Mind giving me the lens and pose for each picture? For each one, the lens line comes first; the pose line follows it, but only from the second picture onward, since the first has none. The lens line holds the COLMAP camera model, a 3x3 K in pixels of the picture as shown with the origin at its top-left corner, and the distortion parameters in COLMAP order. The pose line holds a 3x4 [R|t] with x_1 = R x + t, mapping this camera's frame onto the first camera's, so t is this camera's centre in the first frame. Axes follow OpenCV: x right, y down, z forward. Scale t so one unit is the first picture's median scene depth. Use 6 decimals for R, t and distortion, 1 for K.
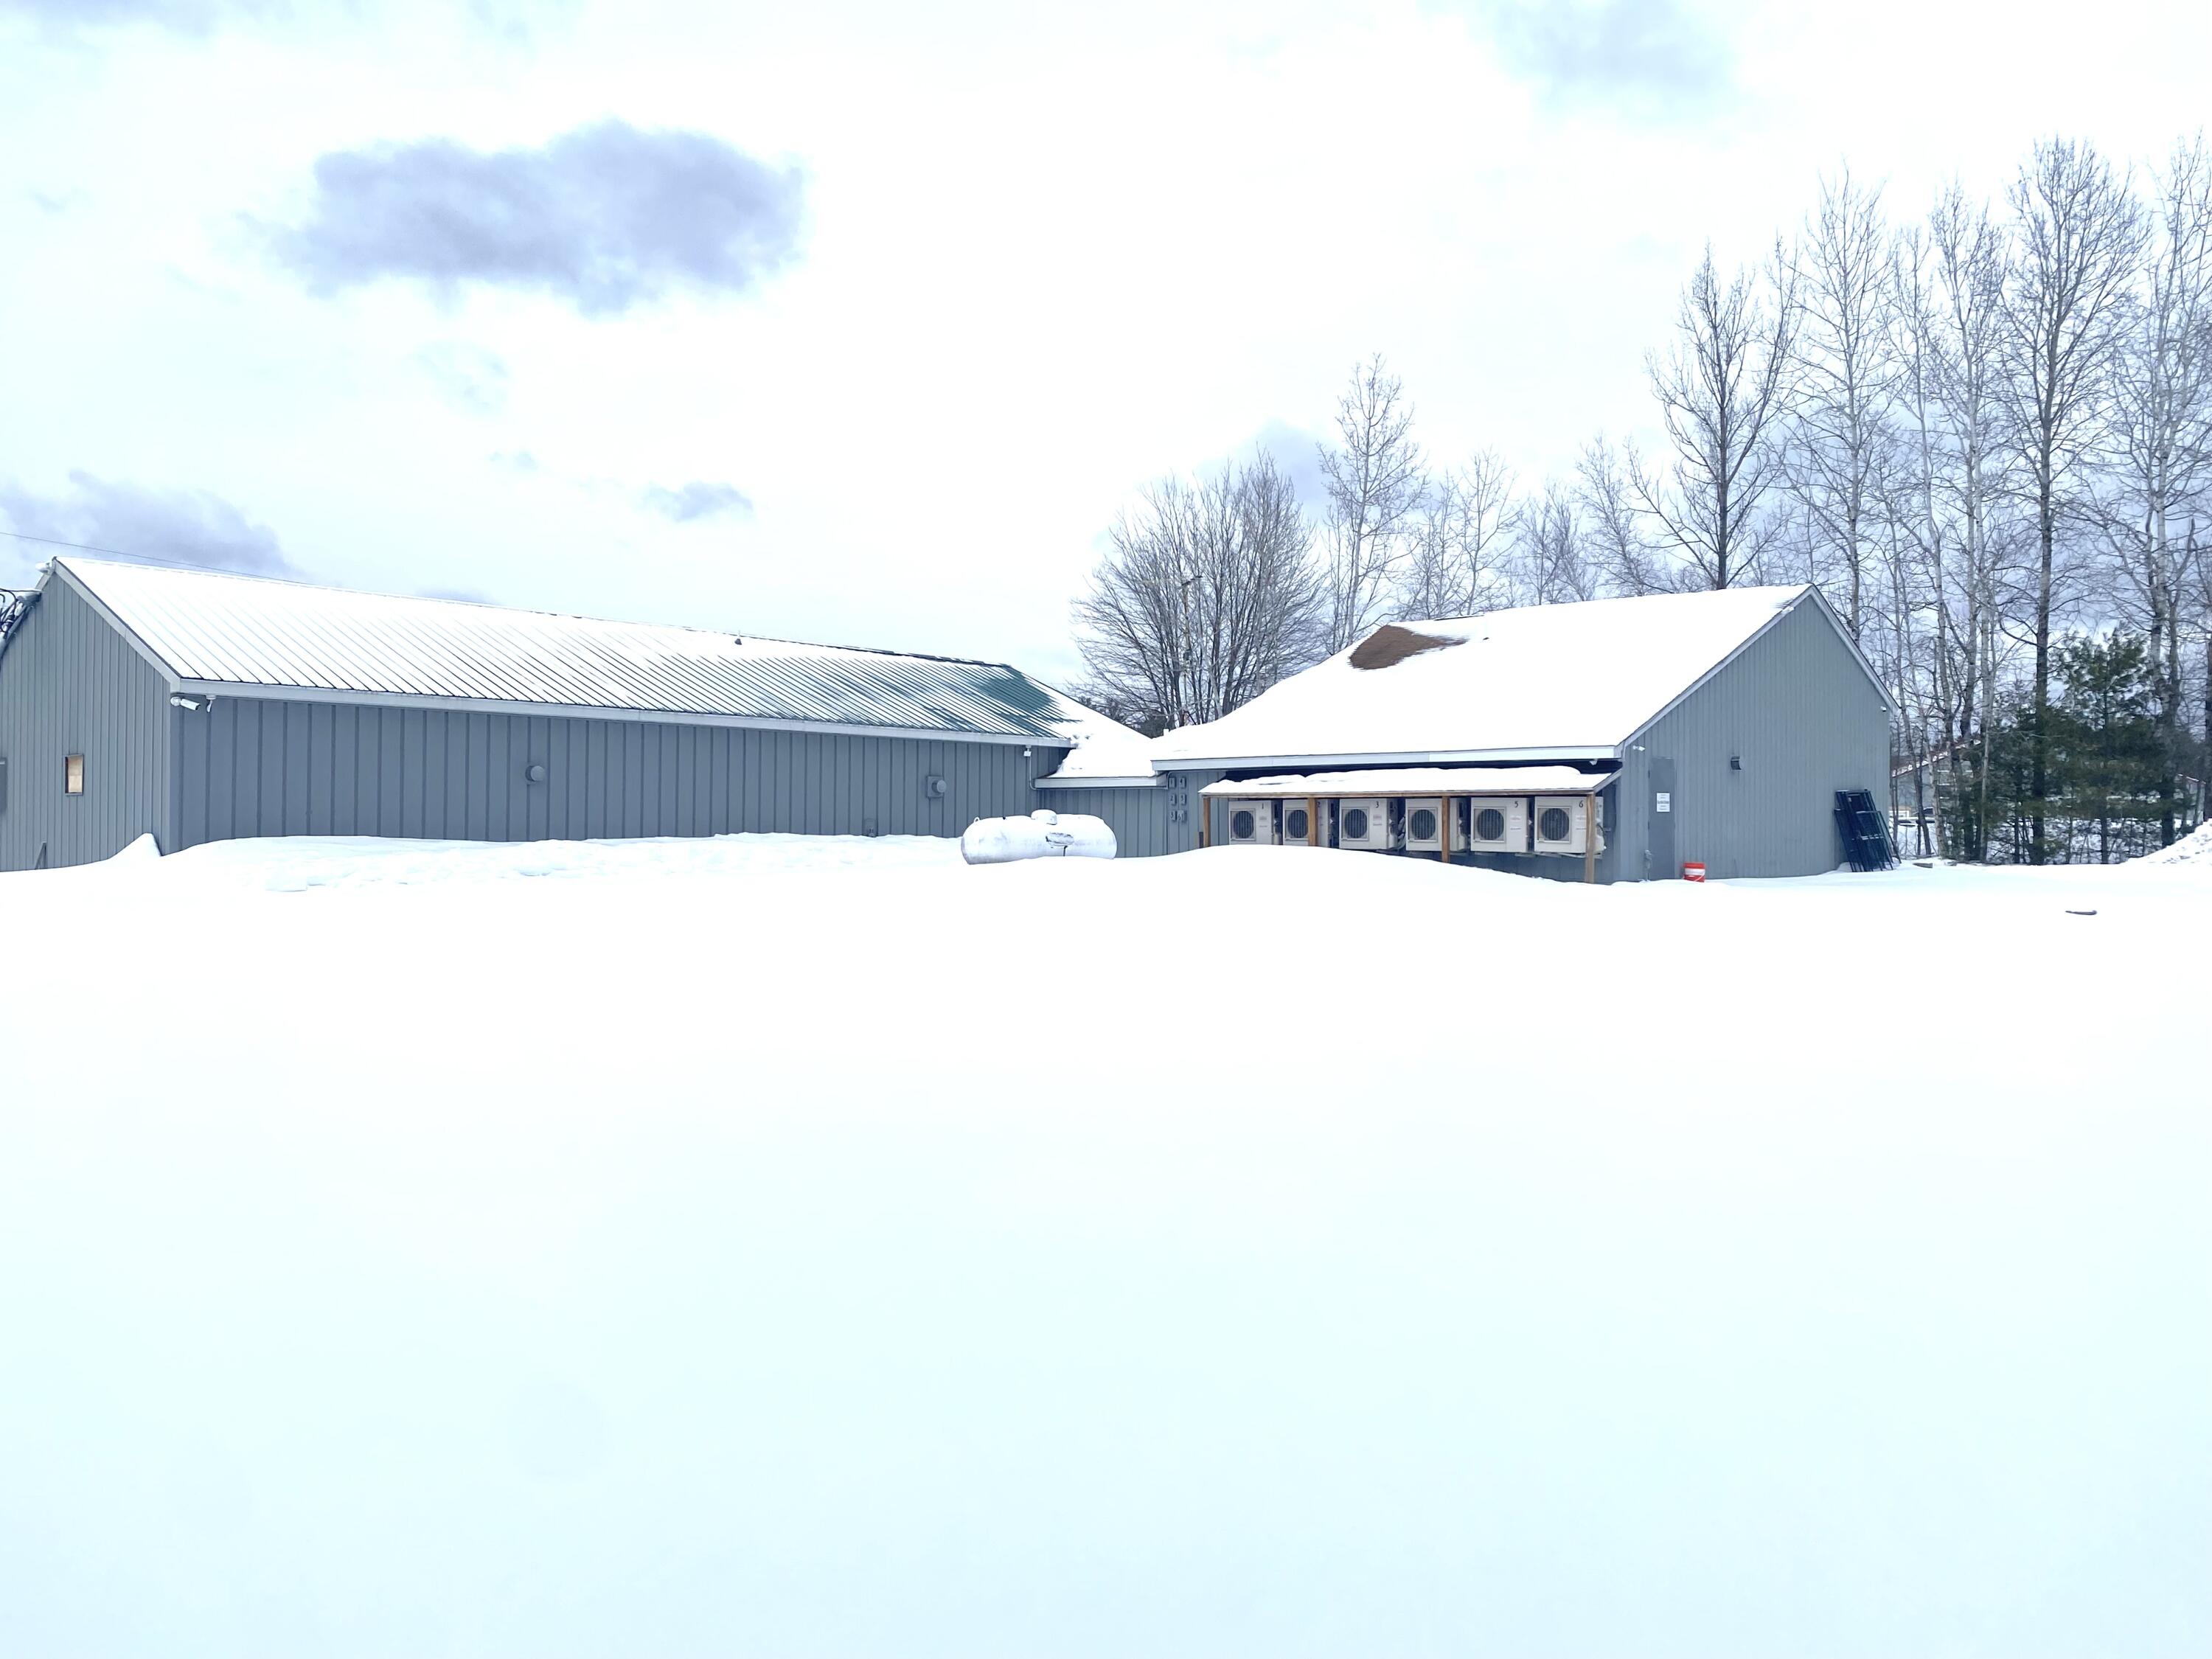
lens RADIAL K [[1682.2, 0, 1106.0], [0, 1682.2, 829.5], [0, 0, 1]] dist [0.004778, -0.005238]
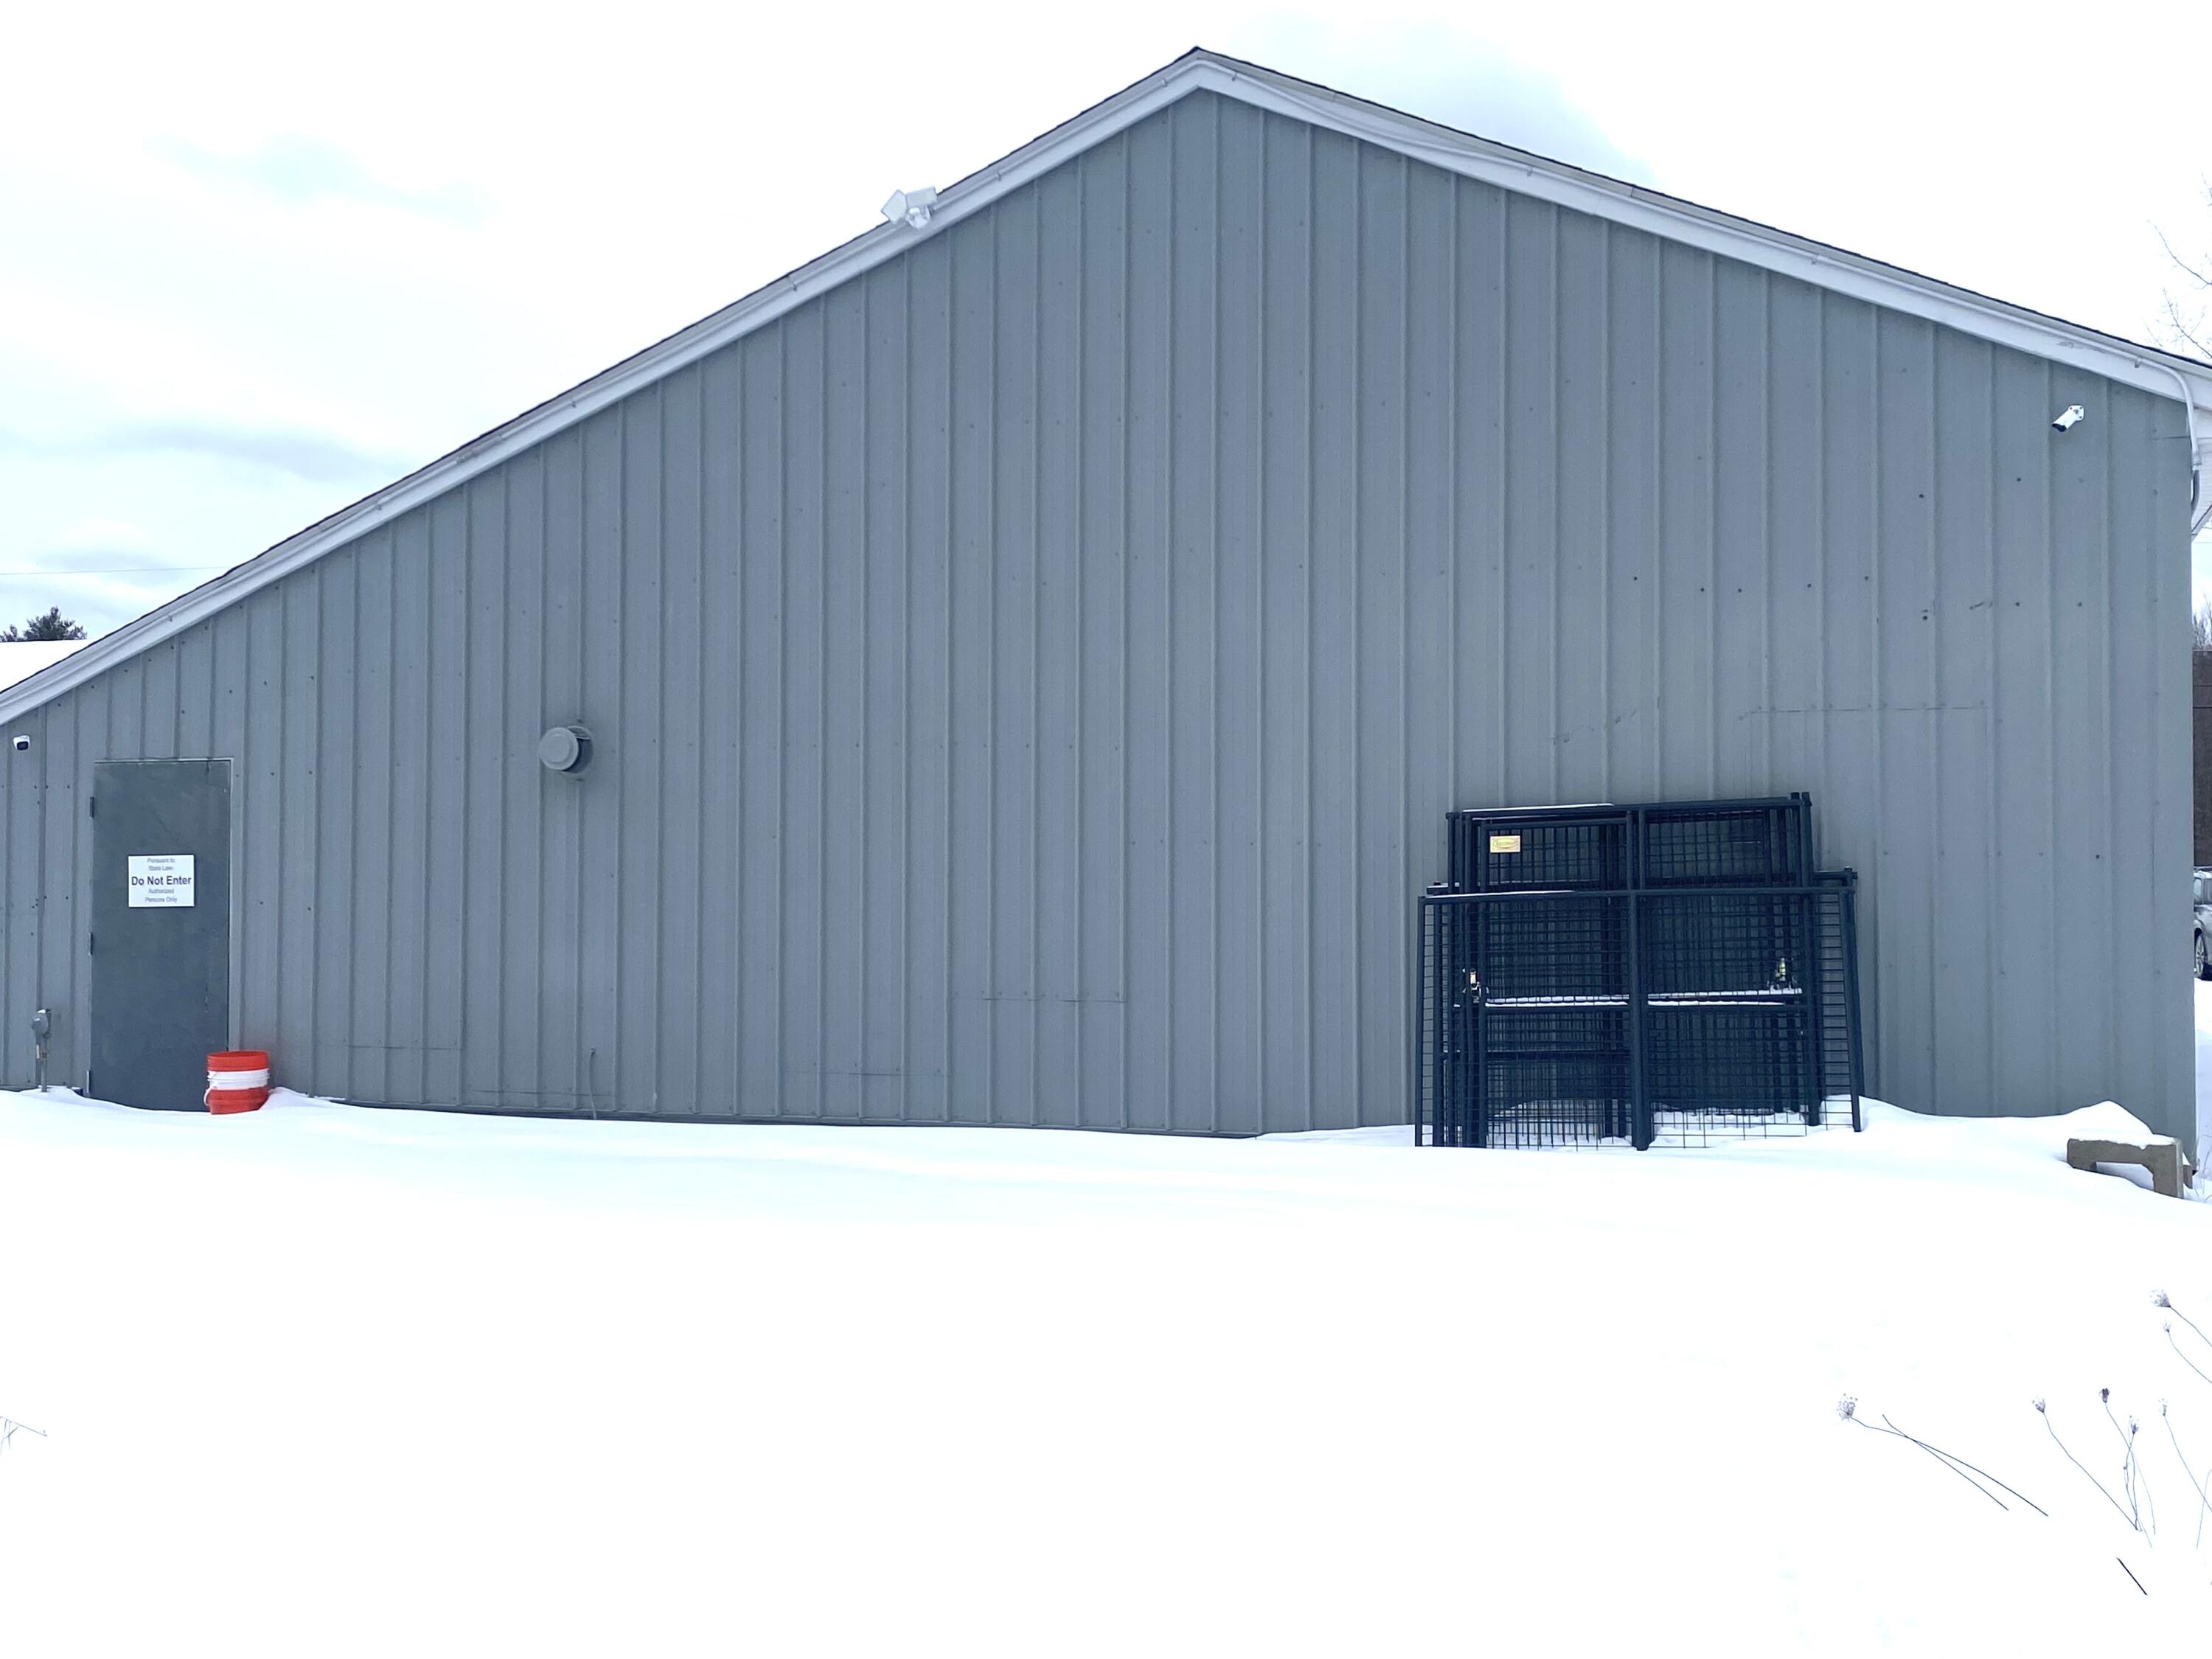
lens RADIAL K [[2387.7, 0, 1136.6], [0, 2387.7, 819.9], [0, 0, 1]] dist [0.180341, -0.470804]
pose [[0.413549, -0.032798, -0.909891, 0.839888], [0.000511, 0.999359, -0.035791, -0.009662], [0.910482, 0.014337, 0.413300, 0.911894]]
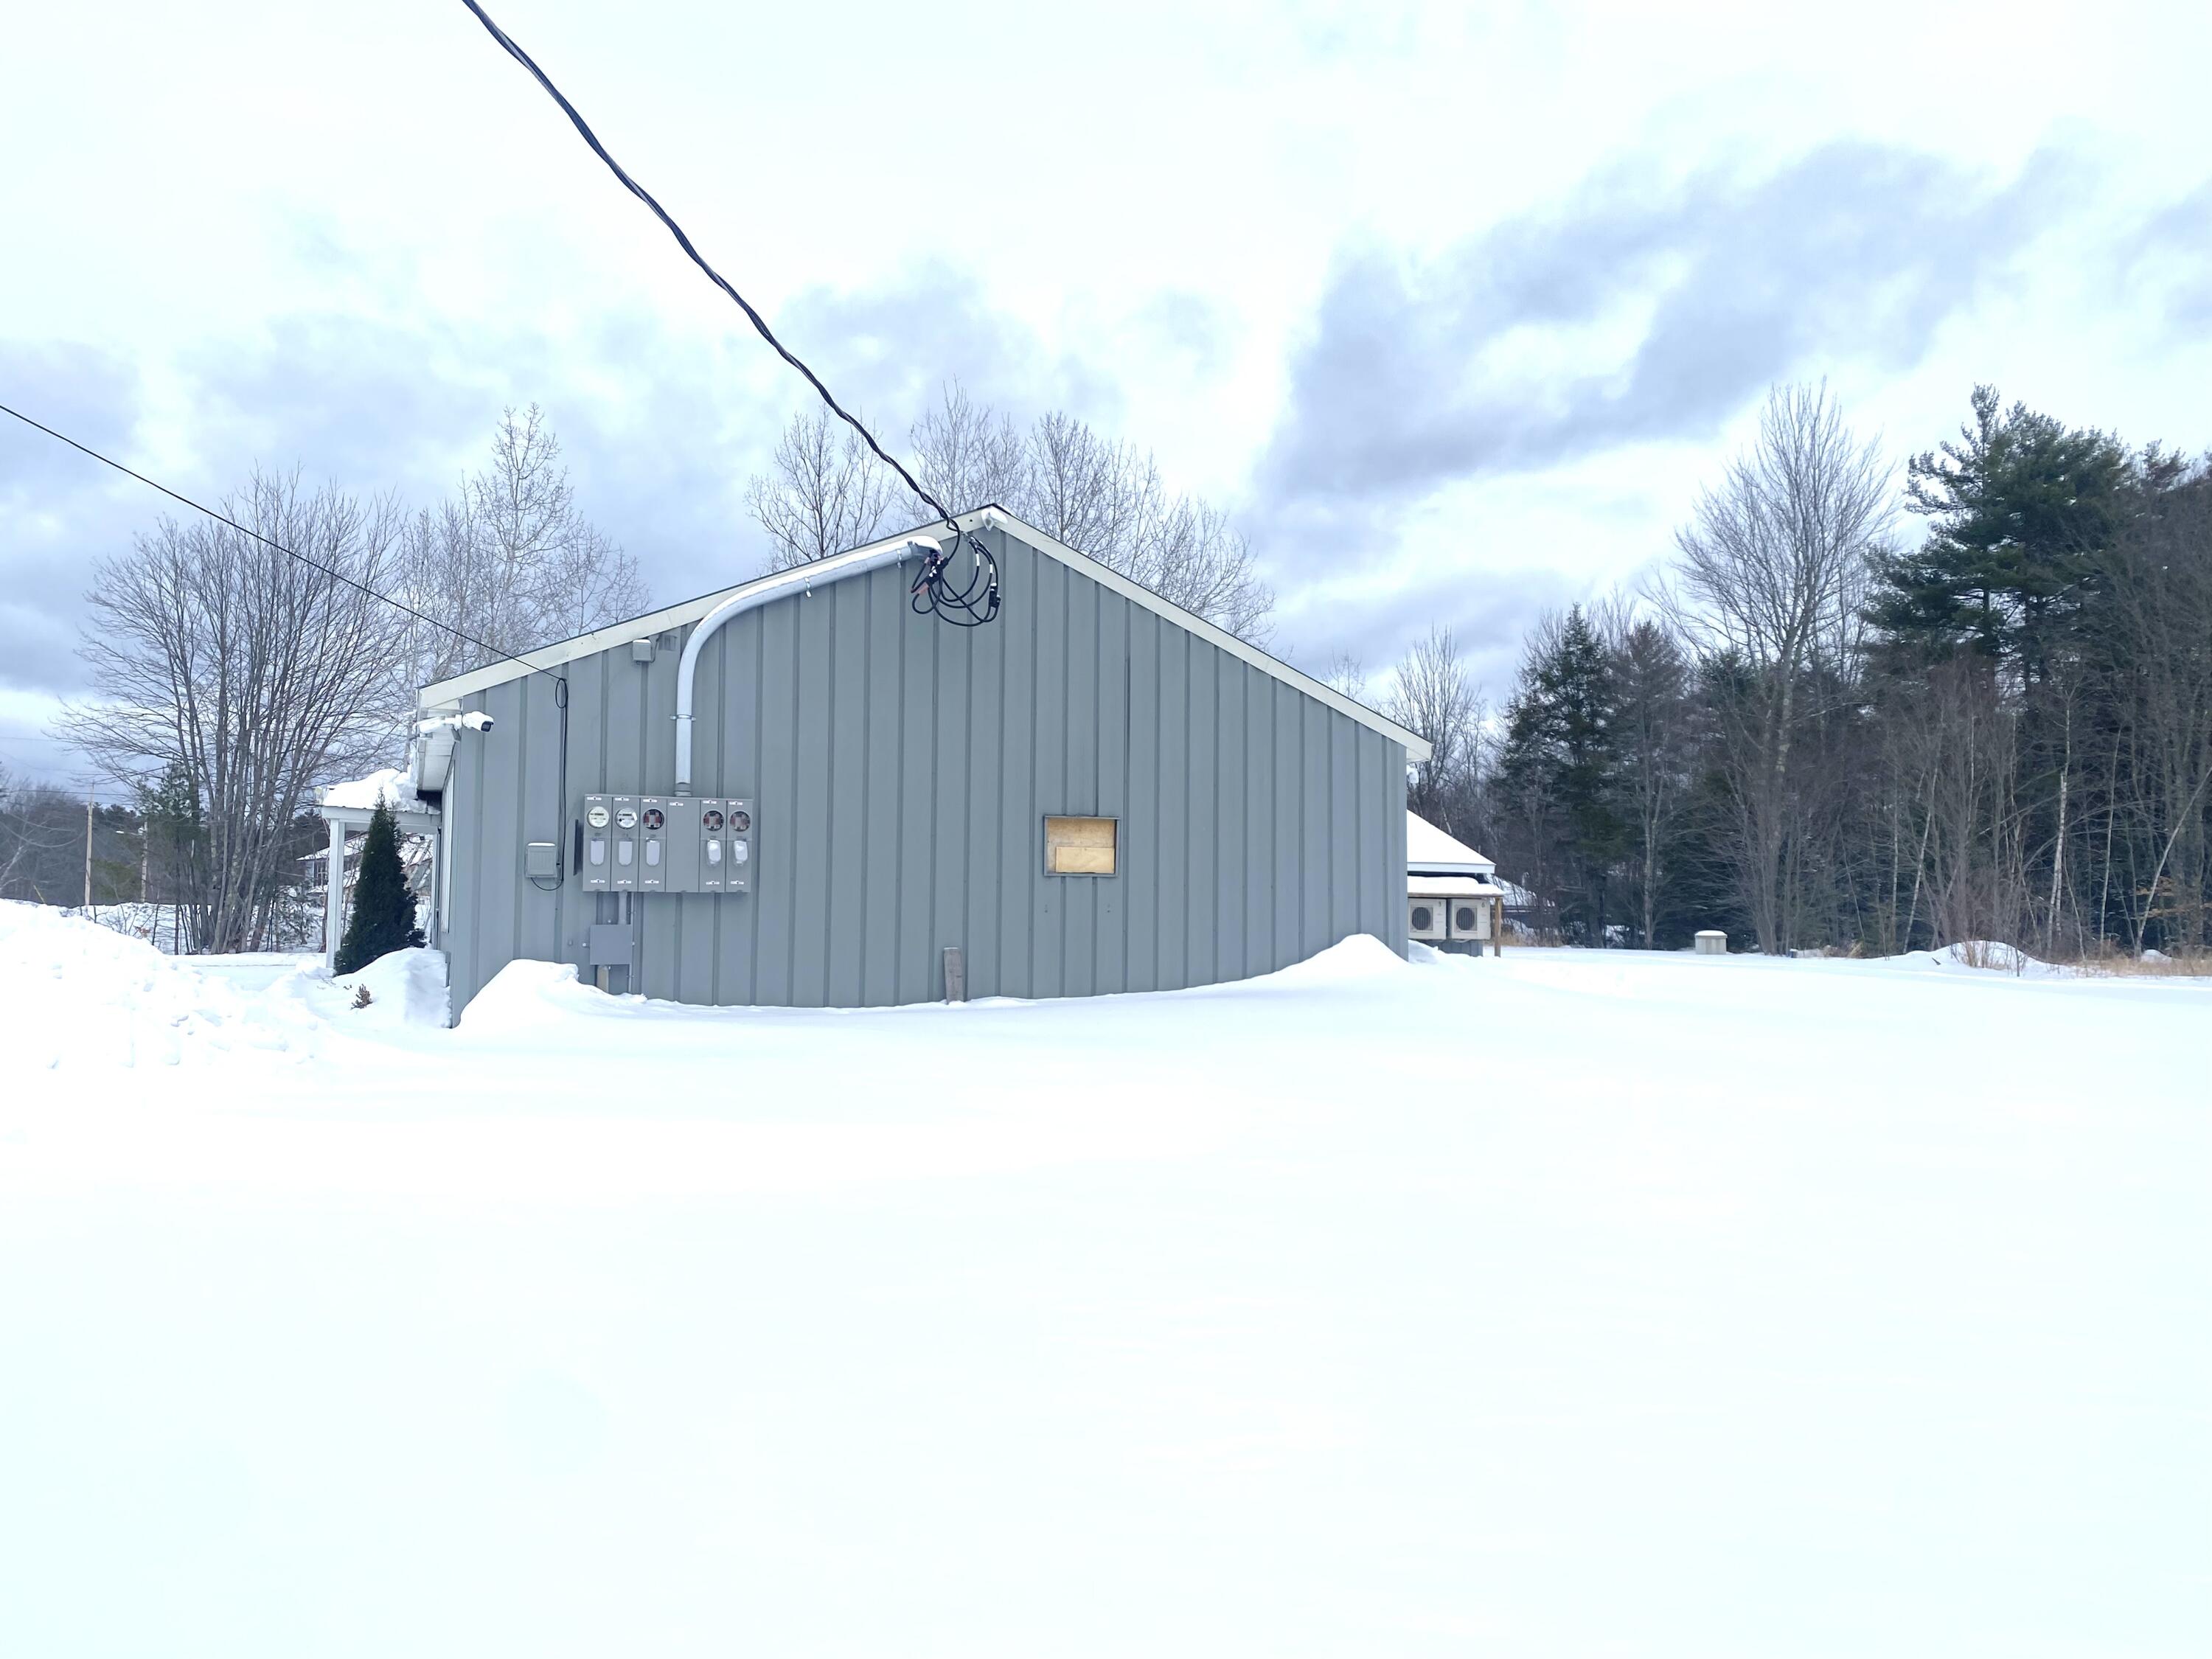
lens RADIAL K [[1682.2, 0, 1106.0], [0, 1682.2, 829.5], [0, 0, 1]] dist [0.004778, -0.005238]
pose [[0.443105, 0.047794, 0.895195, -1.012705], [-0.007433, 0.998739, -0.049642, -0.005241], [-0.896439, 0.015343, 0.442902, 0.584952]]
